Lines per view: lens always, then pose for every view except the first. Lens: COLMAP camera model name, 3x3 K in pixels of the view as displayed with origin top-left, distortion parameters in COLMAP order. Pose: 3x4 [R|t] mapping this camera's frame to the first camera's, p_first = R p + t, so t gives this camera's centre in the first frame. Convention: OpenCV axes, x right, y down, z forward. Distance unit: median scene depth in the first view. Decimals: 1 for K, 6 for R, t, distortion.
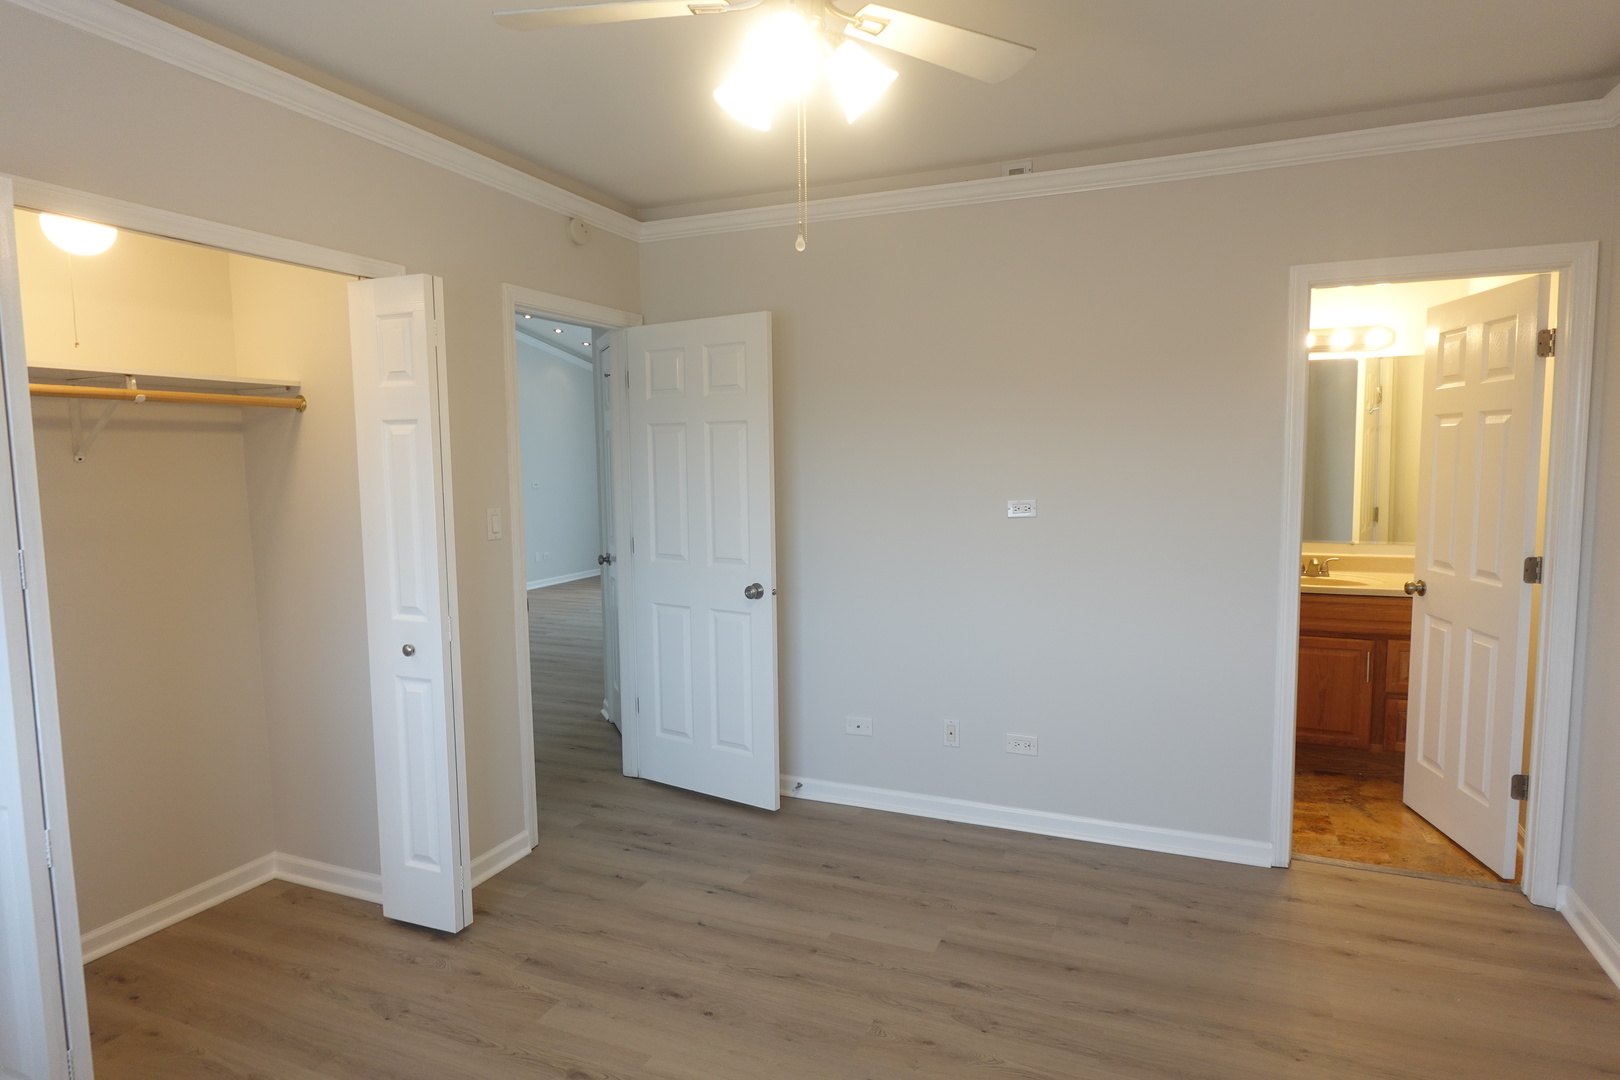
lens RADIAL K [[918.4, 0, 810.0], [0, 918.4, 540.0], [0, 0, 1]] dist [-0.006866, 0.005908]
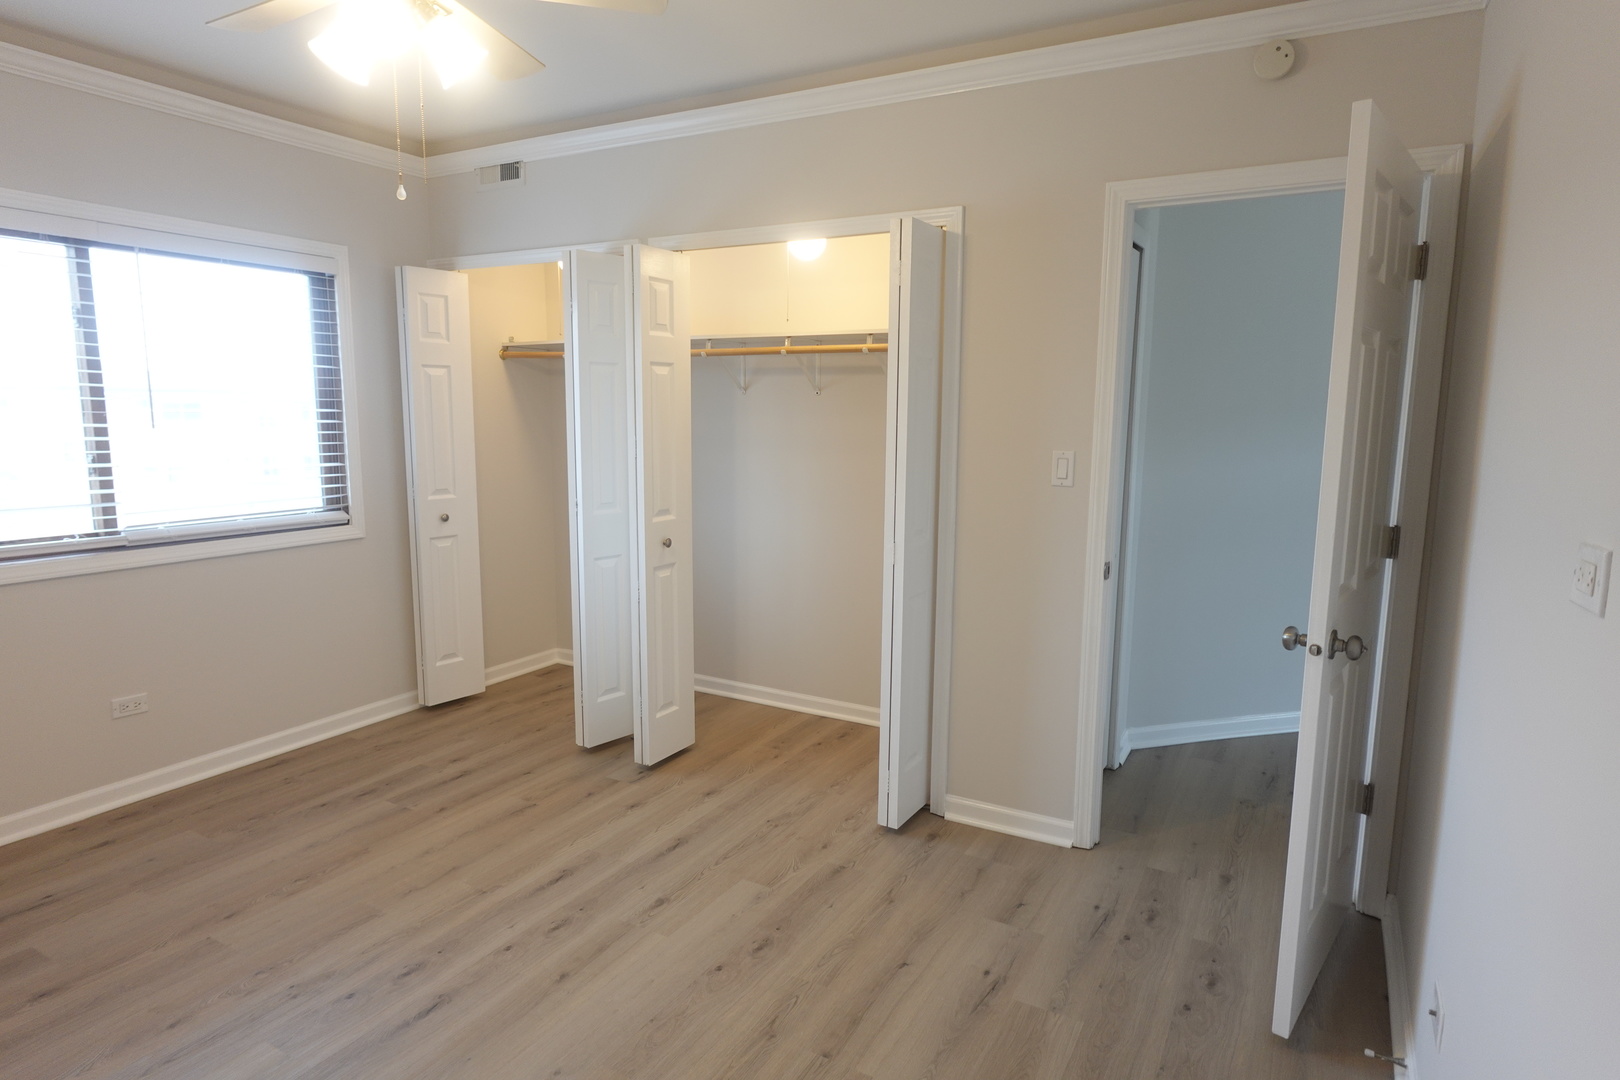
lens RADIAL K [[918.4, 0, 810.0], [0, 918.4, 540.0], [0, 0, 1]] dist [-0.006866, 0.005908]
pose [[-0.117263, 0.153864, -0.981109, 0.683027], [-0.097997, 0.981311, 0.165608, -0.086776], [0.988254, 0.115565, -0.099993, 1.027163]]
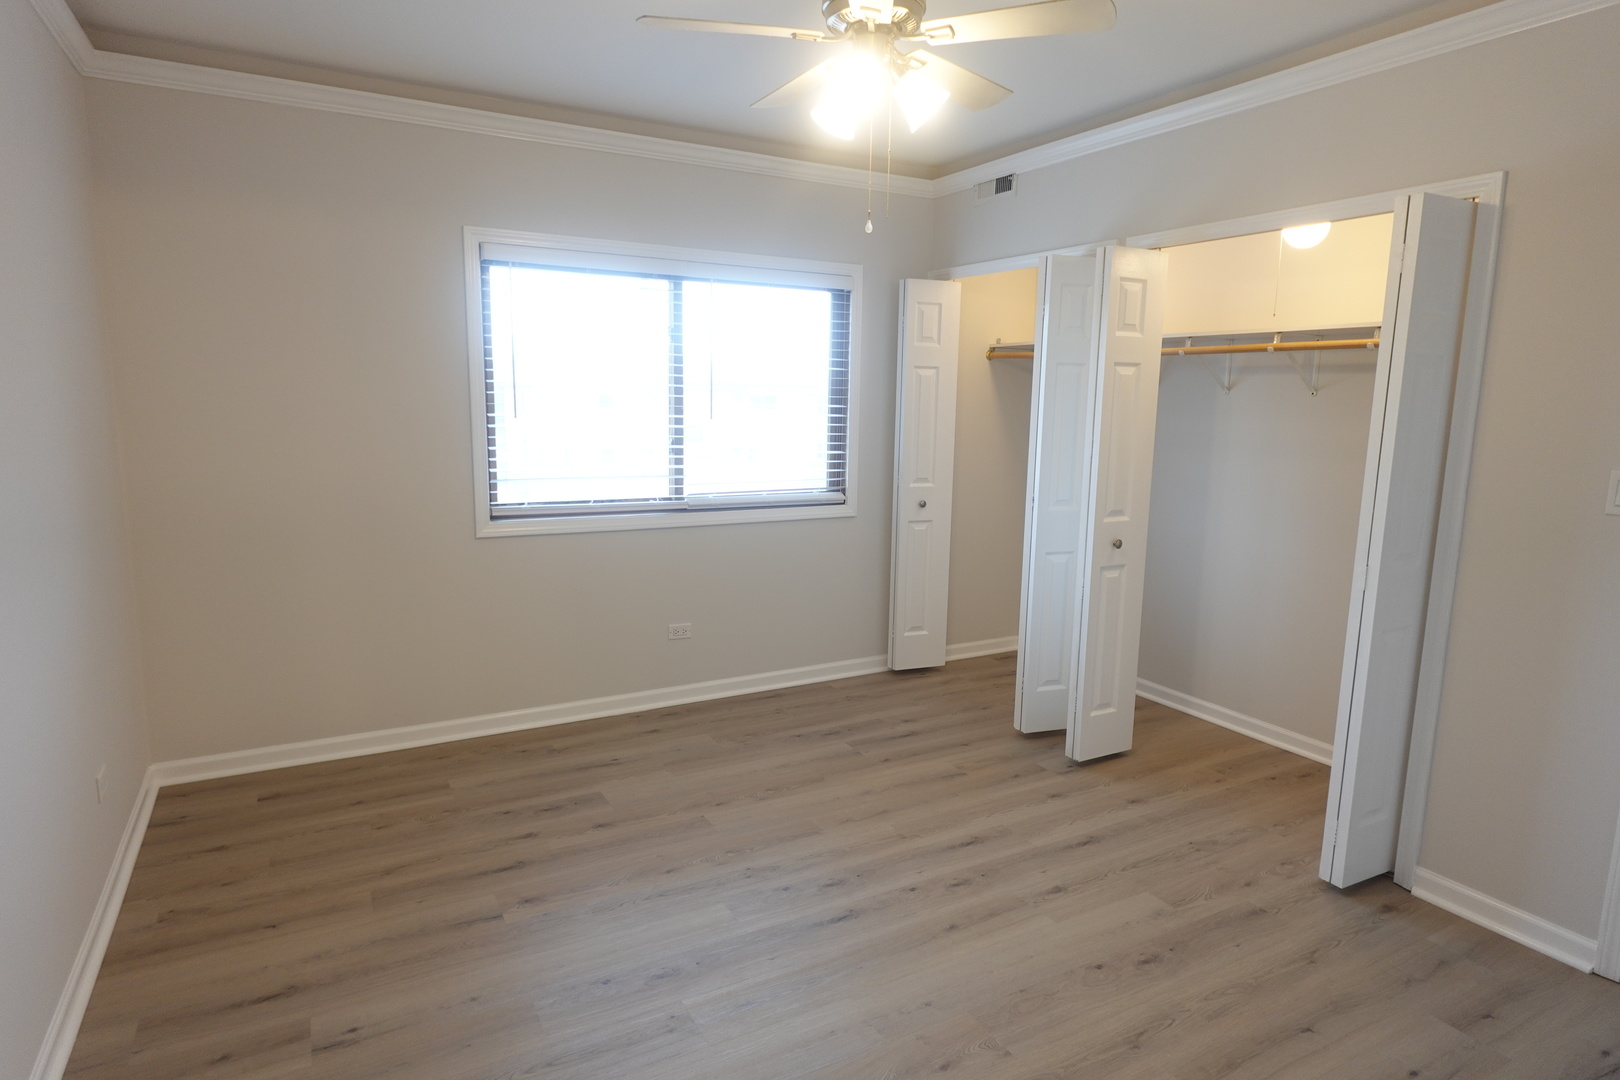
lens RADIAL K [[918.4, 0, 810.0], [0, 918.4, 540.0], [0, 0, 1]] dist [-0.006866, 0.005908]
pose [[-0.619192, 0.125276, -0.775182, 0.702657], [-0.080159, 0.971951, 0.221104, -0.104633], [0.781137, 0.199043, -0.591782, 1.124443]]
